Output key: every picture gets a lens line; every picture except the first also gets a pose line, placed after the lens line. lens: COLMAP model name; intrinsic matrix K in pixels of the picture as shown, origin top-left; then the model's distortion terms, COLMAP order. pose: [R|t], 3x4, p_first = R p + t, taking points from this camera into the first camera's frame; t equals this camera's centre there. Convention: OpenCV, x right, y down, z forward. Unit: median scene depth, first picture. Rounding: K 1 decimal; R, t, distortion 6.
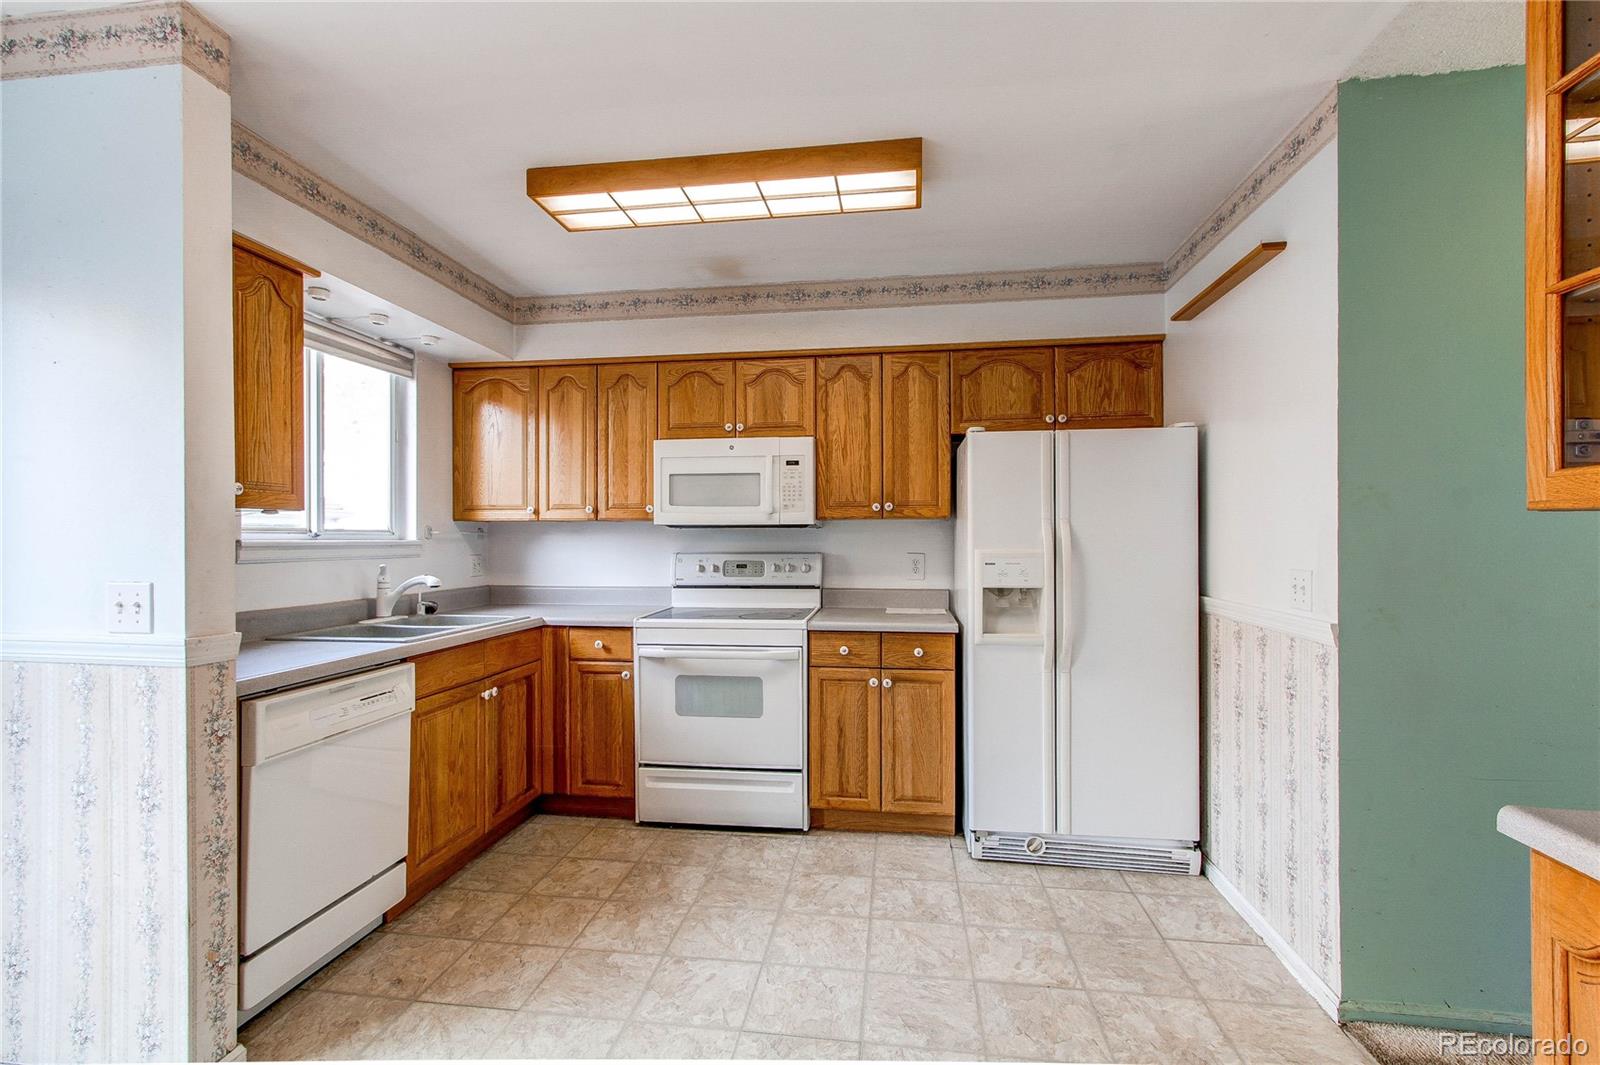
lens RADIAL K [[748.1, 0, 795.3], [0, 748.1, 537.7], [0, 0, 1]] dist [-0.004743, 0.003709]
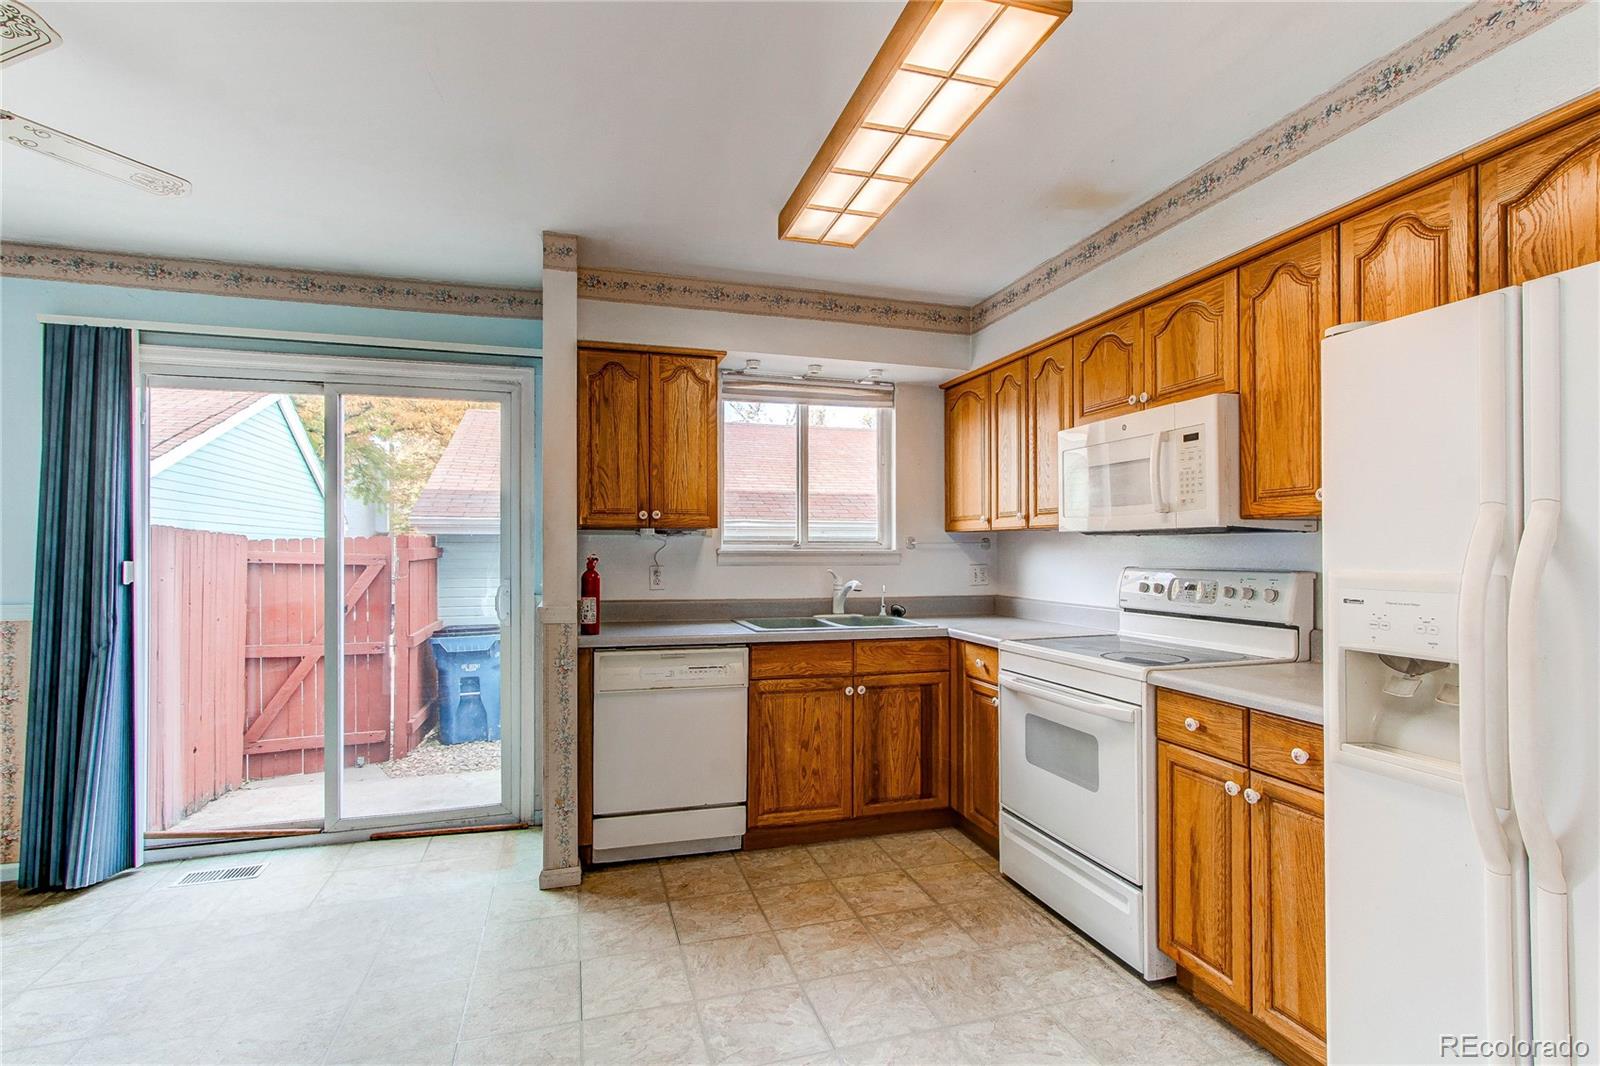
lens RADIAL K [[748.1, 0, 800.2], [0, 748.1, 542.7], [0, 0, 1]] dist [-0.004743, 0.003709]
pose [[0.412838, -0.005623, -0.910787, 0.505264], [-0.001126, 0.999977, -0.006684, 0.000499], [0.910804, 0.003785, 0.412822, 0.433512]]
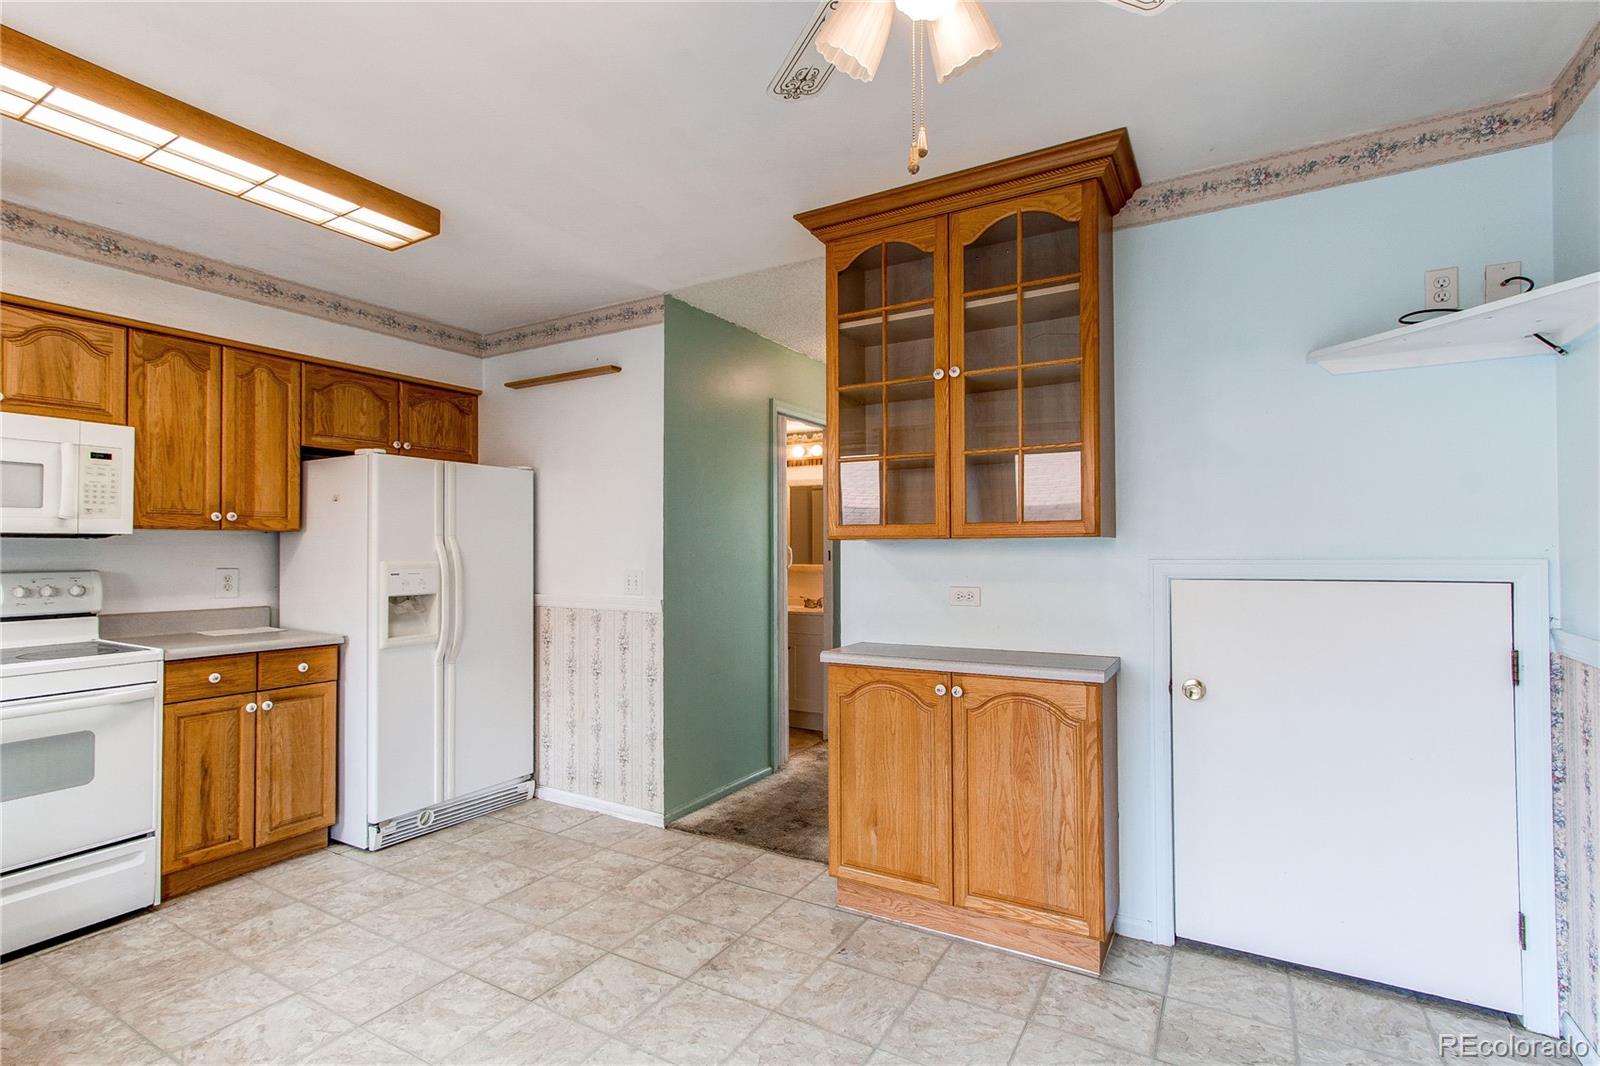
lens RADIAL K [[748.1, 0, 803.8], [0, 748.1, 539.8], [0, 0, 1]] dist [-0.004743, 0.003709]
pose [[0.372018, 0.015448, 0.928097, -0.495876], [0.002761, 0.999839, -0.017749, 0.004632], [-0.928221, 0.009165, 0.371916, 0.024298]]
